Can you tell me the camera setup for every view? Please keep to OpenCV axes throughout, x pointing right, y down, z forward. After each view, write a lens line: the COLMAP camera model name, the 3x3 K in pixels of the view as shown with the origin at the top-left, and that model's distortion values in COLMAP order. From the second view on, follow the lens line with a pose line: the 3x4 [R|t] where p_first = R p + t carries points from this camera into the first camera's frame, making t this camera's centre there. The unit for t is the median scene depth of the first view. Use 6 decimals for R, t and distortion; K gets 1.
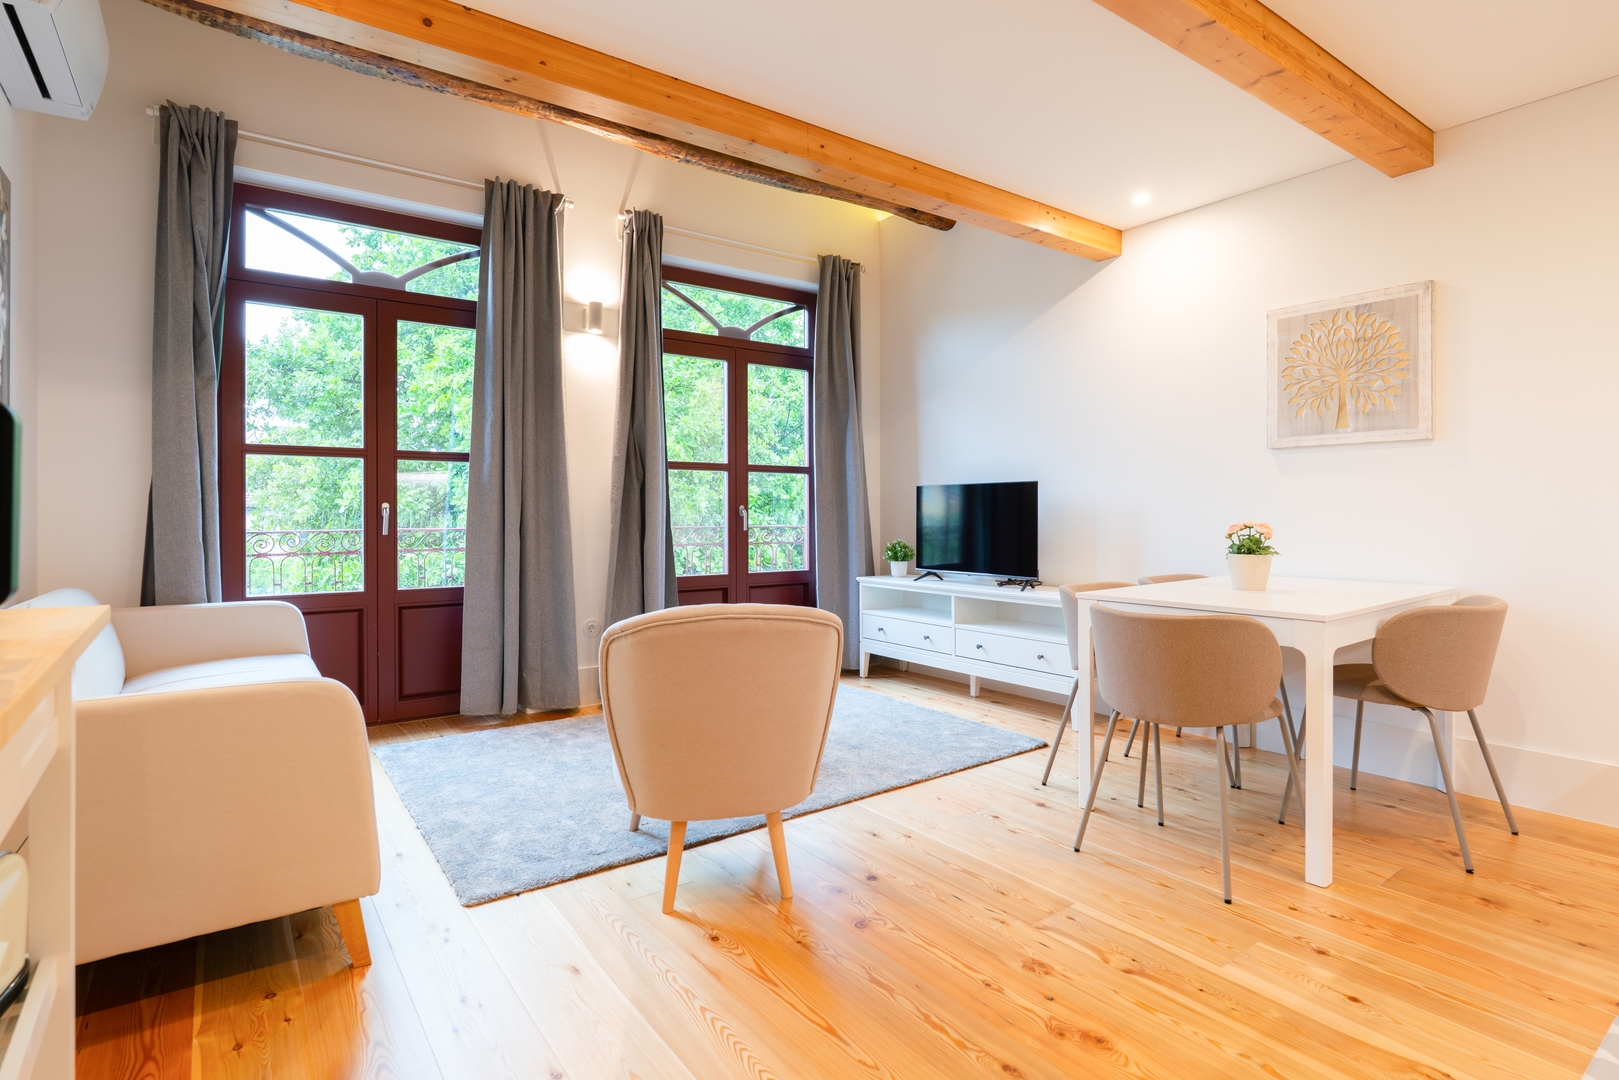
lens RADIAL K [[843.5, 0, 846.6], [0, 843.5, 515.8], [0, 0, 1]] dist [0.049916, 0.002164]
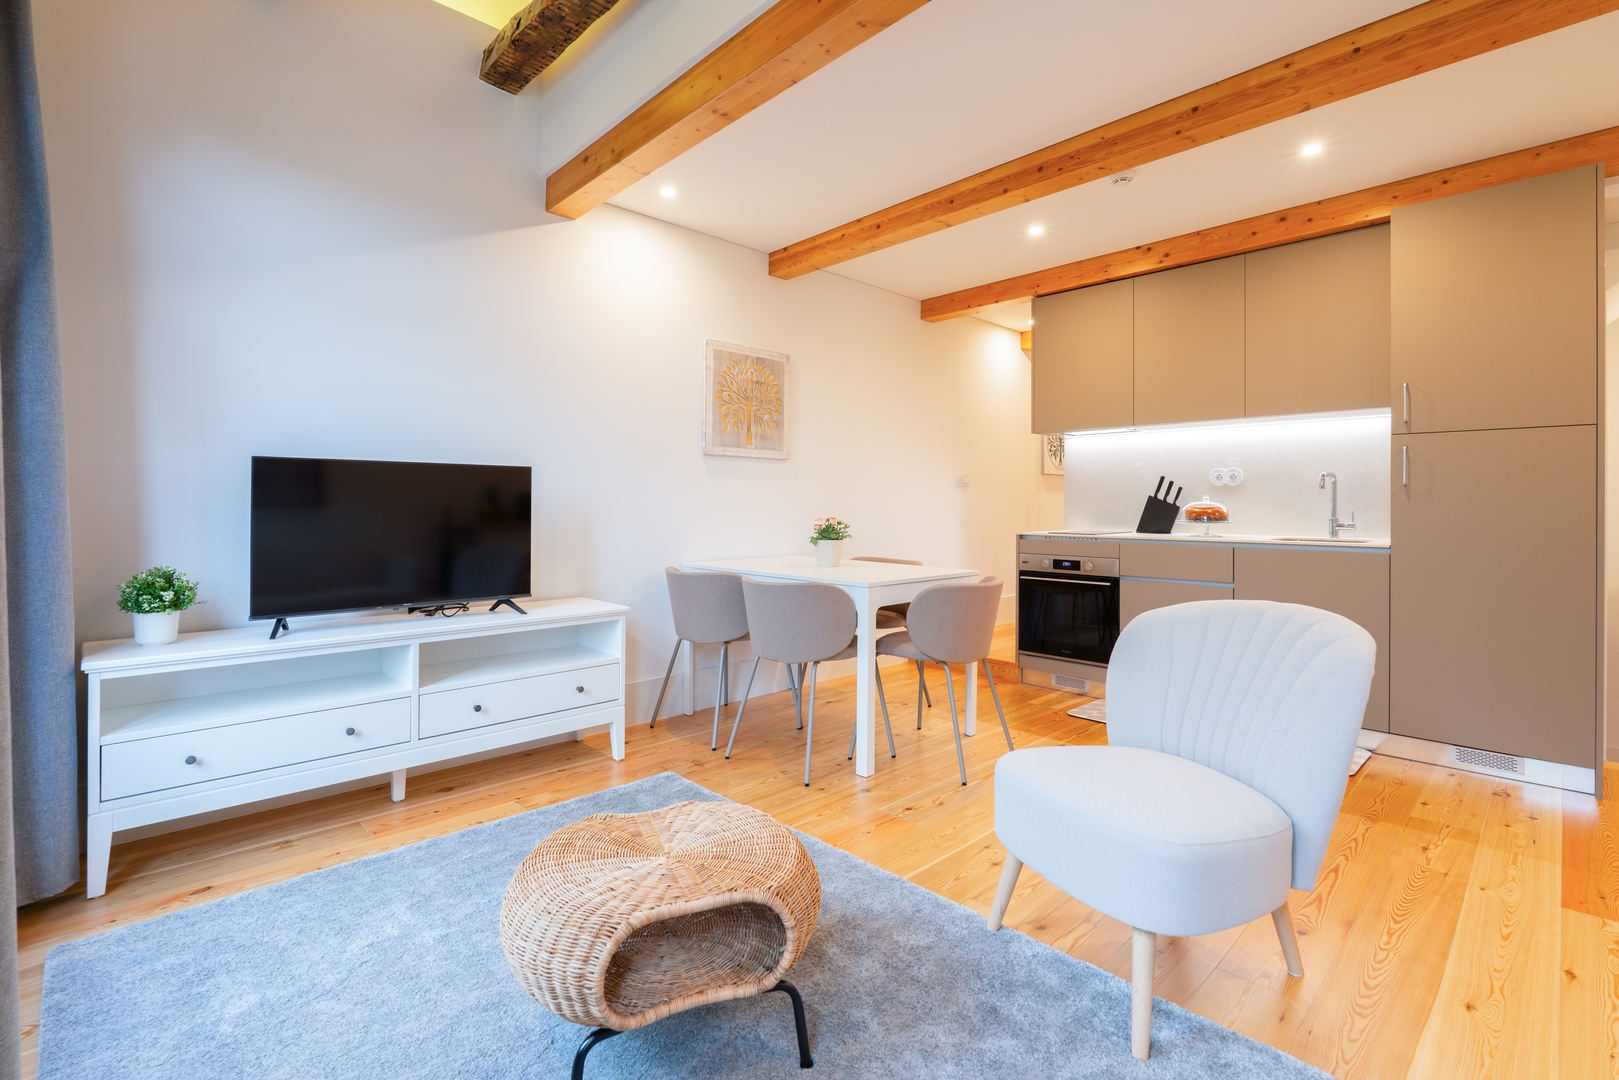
lens RADIAL K [[741.8, 0, 815.0], [0, 741.8, 508.3], [0, 0, 1]] dist [-0.001790, -0.000109]
pose [[-0.116389, -0.003515, 0.993197, -0.460916], [0.004968, 0.999979, 0.004121, -0.005333], [-0.993191, 0.005414, -0.116369, 0.807589]]
